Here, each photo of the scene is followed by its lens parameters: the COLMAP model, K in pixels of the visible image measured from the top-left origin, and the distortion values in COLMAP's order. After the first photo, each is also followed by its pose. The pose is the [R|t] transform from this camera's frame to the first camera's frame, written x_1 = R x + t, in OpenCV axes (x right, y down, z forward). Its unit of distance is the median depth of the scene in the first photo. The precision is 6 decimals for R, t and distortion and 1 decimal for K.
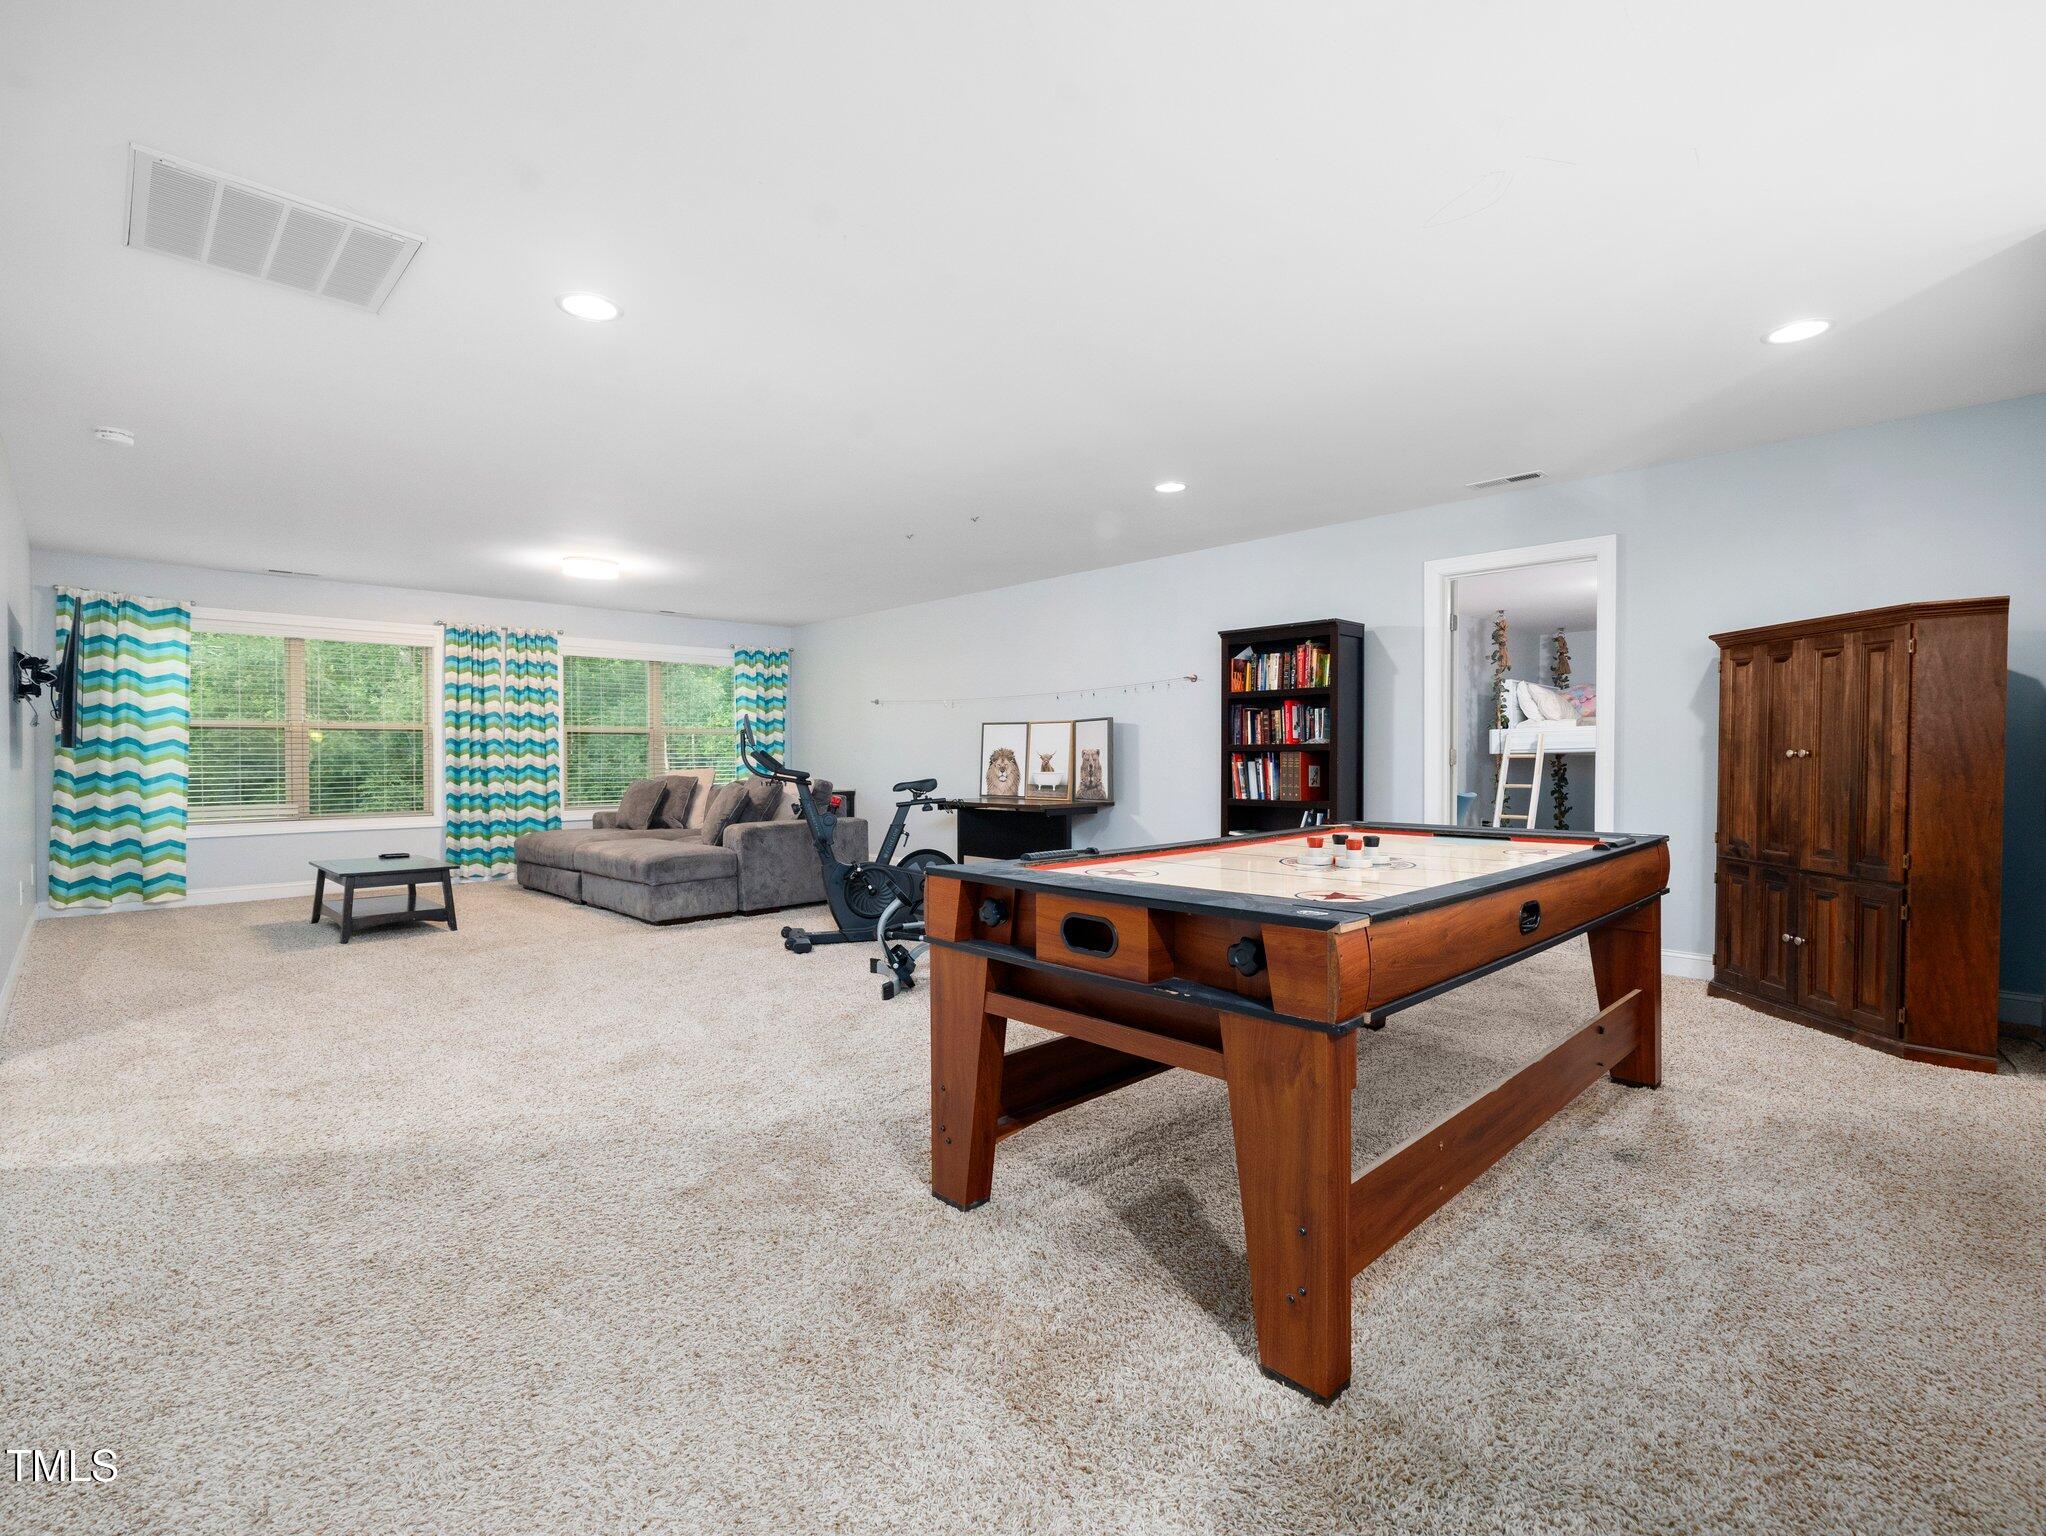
lens RADIAL K [[948.3, 0, 1023.0], [0, 948.3, 768.0], [0, 0, 1]] dist [0.001525, 0.000233]
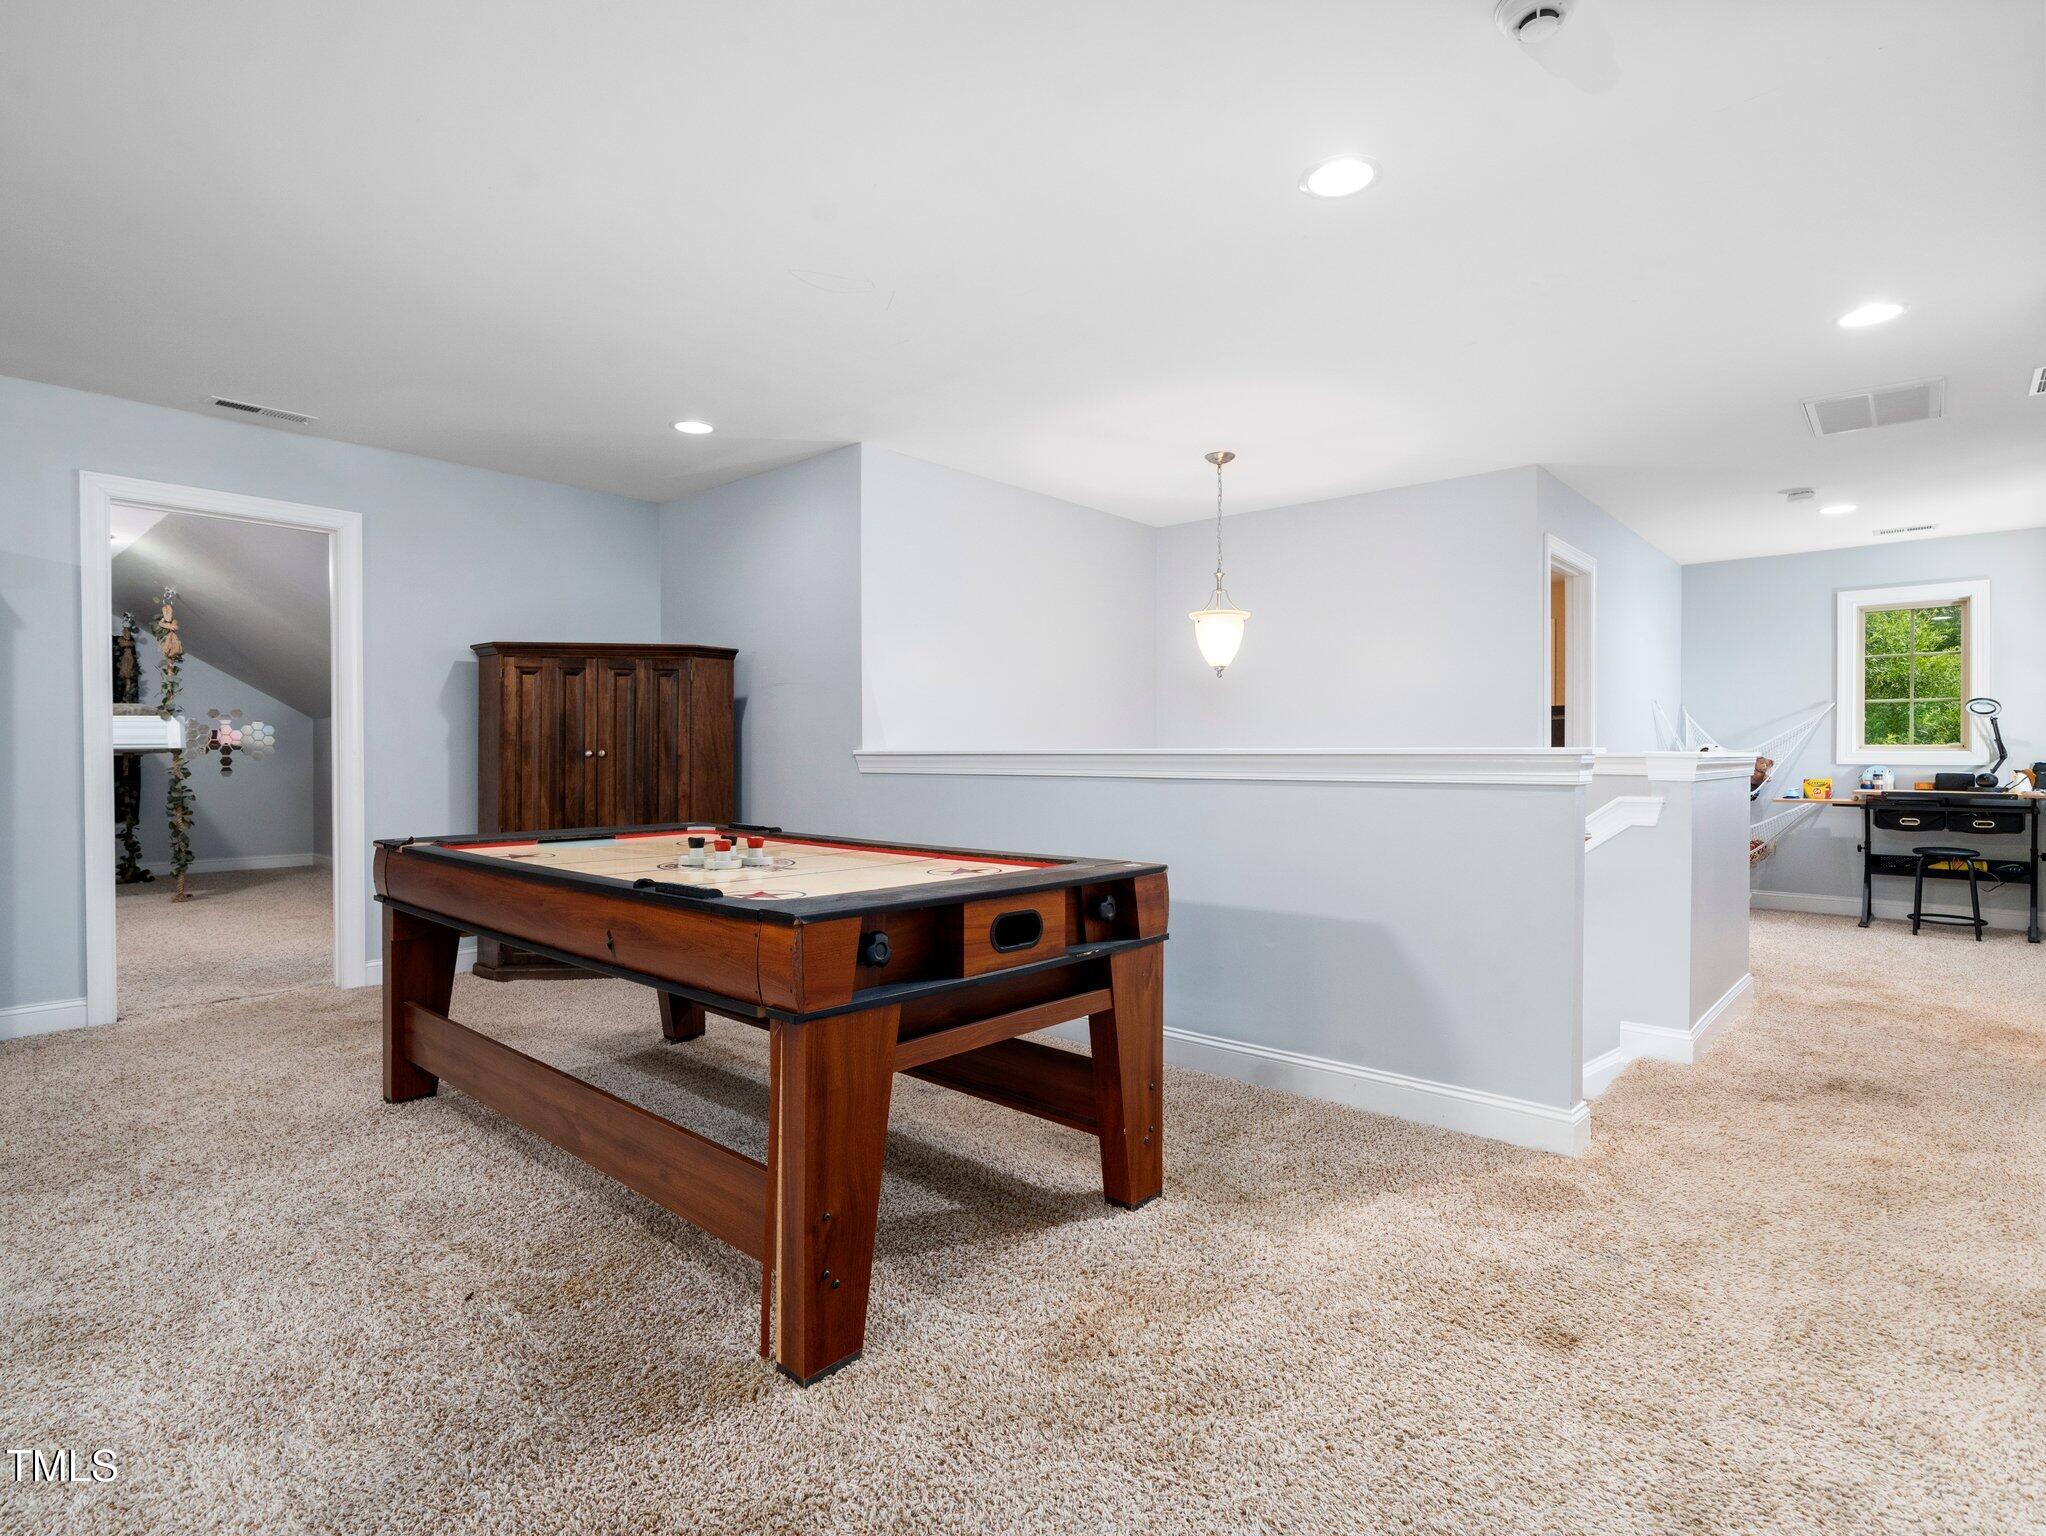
lens RADIAL K [[1037.3, 0, 1023.0], [0, 1037.3, 768.0], [0, 0, 1]] dist [0.000506, 0.000088]
pose [[-0.066893, -0.008637, 0.997723, -0.603767], [0.011943, 0.999884, 0.009457, -0.003789], [-0.997689, 0.012548, -0.066782, 0.625164]]
